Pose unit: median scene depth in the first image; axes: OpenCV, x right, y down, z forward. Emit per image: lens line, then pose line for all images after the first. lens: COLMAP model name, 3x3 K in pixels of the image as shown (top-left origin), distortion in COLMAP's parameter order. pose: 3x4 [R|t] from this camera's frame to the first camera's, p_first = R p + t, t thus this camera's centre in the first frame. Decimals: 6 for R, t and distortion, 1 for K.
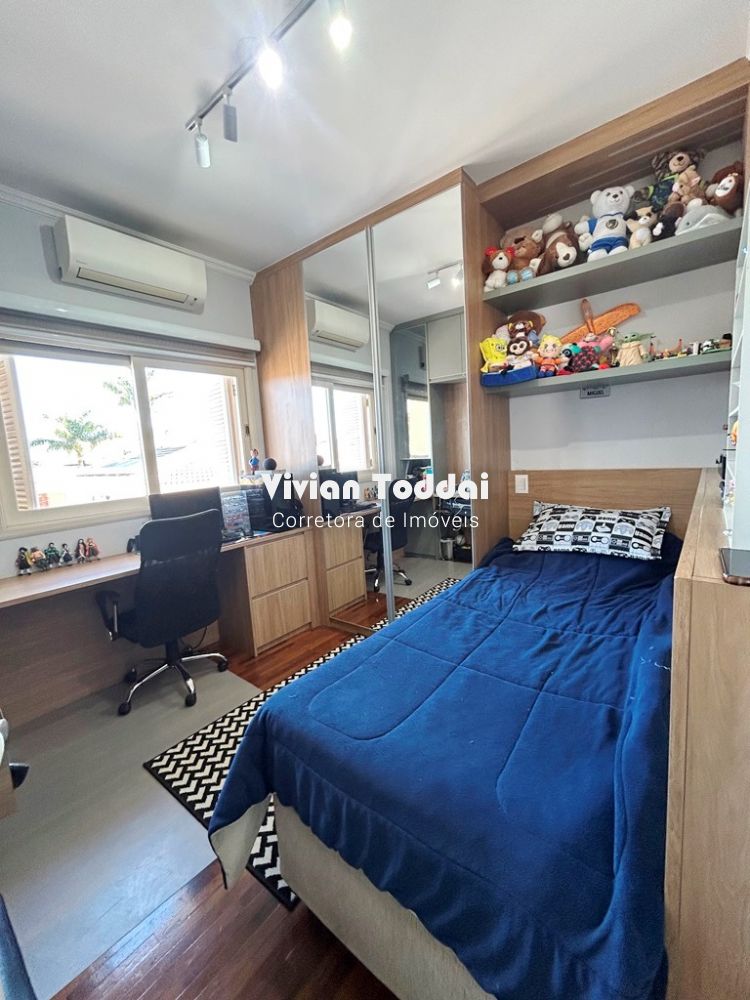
lens RADIAL K [[403.3, 0, 375.1], [0, 403.3, 499.2], [0, 0, 1]] dist [0.001972, -0.000083]
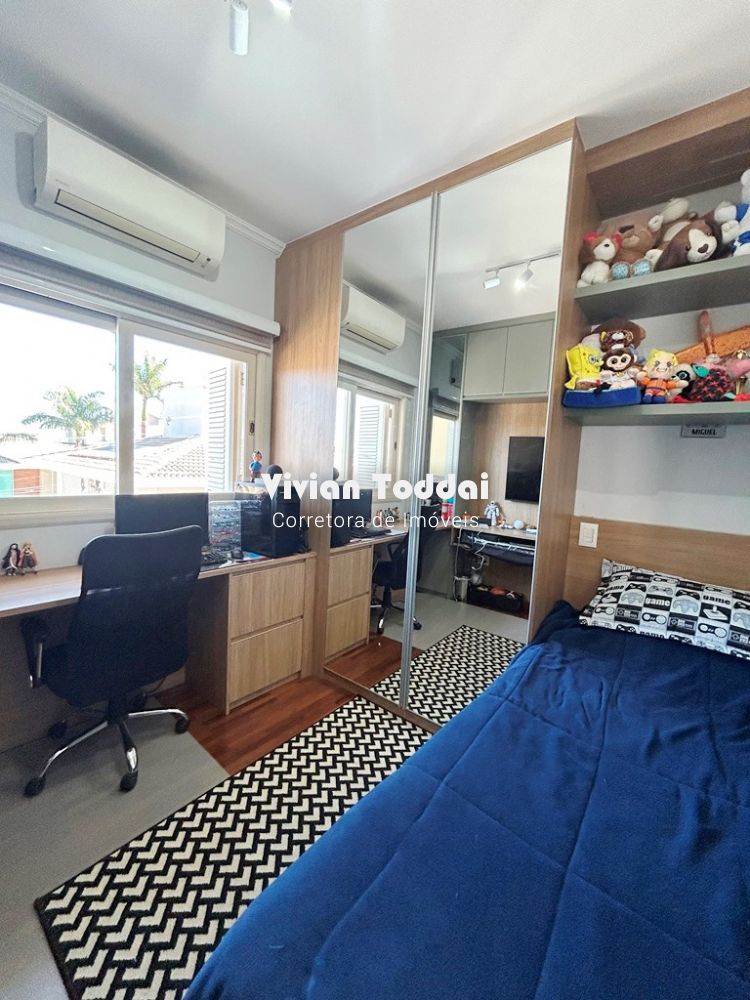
lens RADIAL K [[403.3, 0, 375.4], [0, 403.3, 499.0], [0, 0, 1]] dist [0.001972, -0.000083]
pose [[0.993315, 0.115156, 0.008036, -0.072557], [-0.114815, 0.992784, -0.034596, -0.034927], [-0.011962, 0.033442, 0.999369, 0.229141]]
